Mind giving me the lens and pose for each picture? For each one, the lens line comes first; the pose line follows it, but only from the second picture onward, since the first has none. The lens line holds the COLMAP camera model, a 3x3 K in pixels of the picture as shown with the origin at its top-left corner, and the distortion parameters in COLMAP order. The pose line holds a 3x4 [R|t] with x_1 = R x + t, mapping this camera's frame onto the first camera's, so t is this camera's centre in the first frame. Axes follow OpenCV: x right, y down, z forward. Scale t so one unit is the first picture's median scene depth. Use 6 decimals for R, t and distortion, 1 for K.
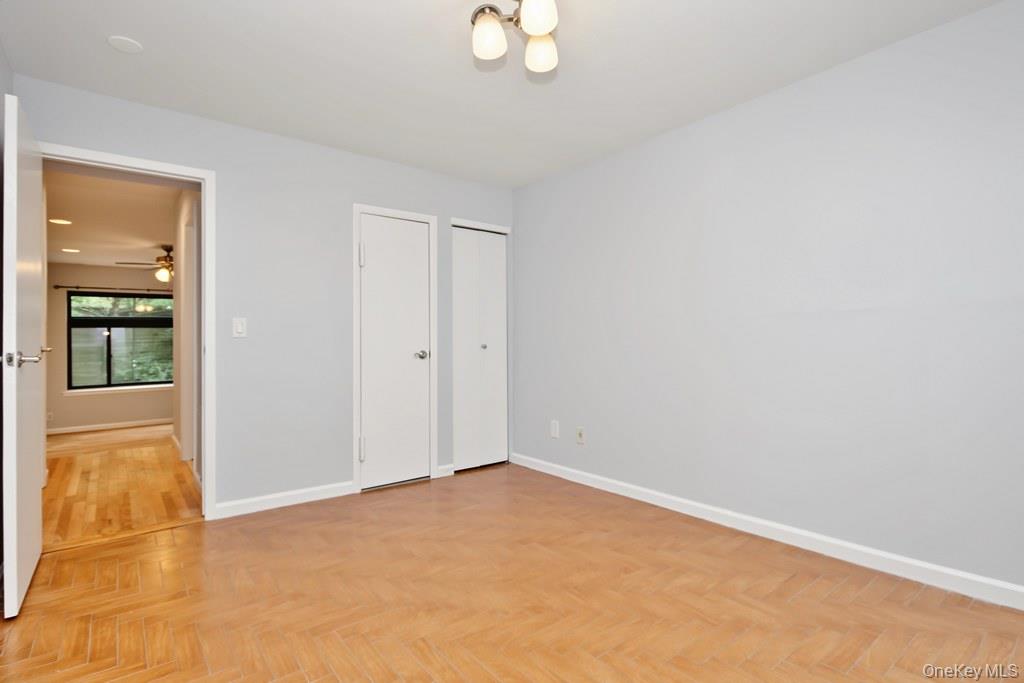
lens RADIAL K [[489.5, 0, 508.6], [0, 489.5, 337.3], [0, 0, 1]] dist [-0.001999, 0.000330]
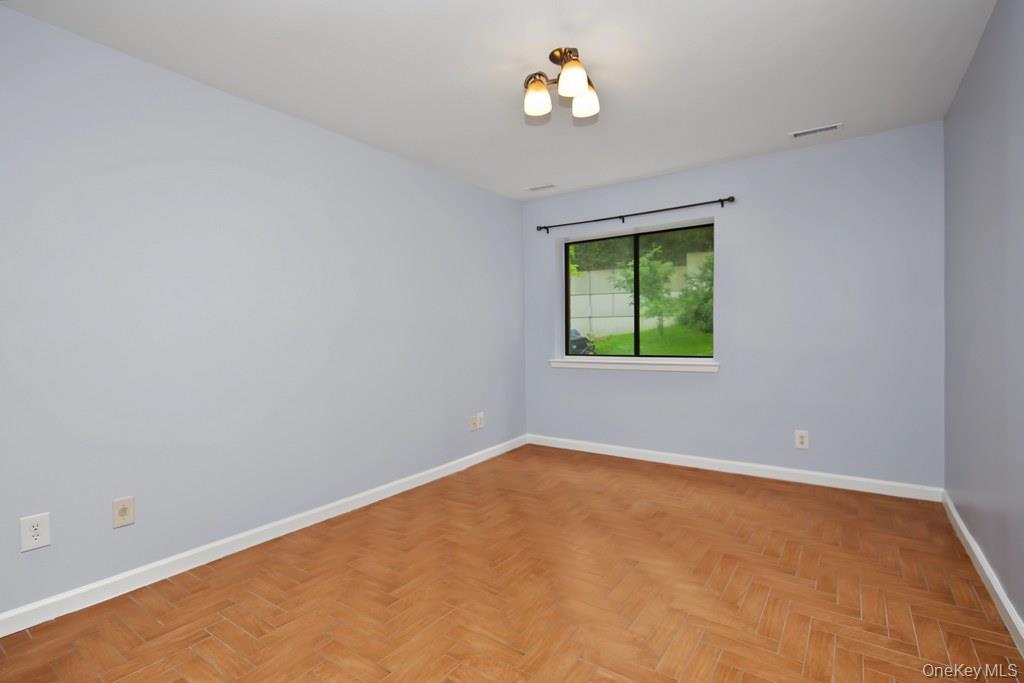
lens RADIAL K [[489.5, 0, 508.9], [0, 489.5, 341.9], [0, 0, 1]] dist [-0.001999, 0.000330]
pose [[-0.282111, 0.003212, 0.959376, -0.794481], [0.012284, 0.999925, 0.000265, 0.004819], [-0.959303, 0.011860, -0.282129, 1.053339]]
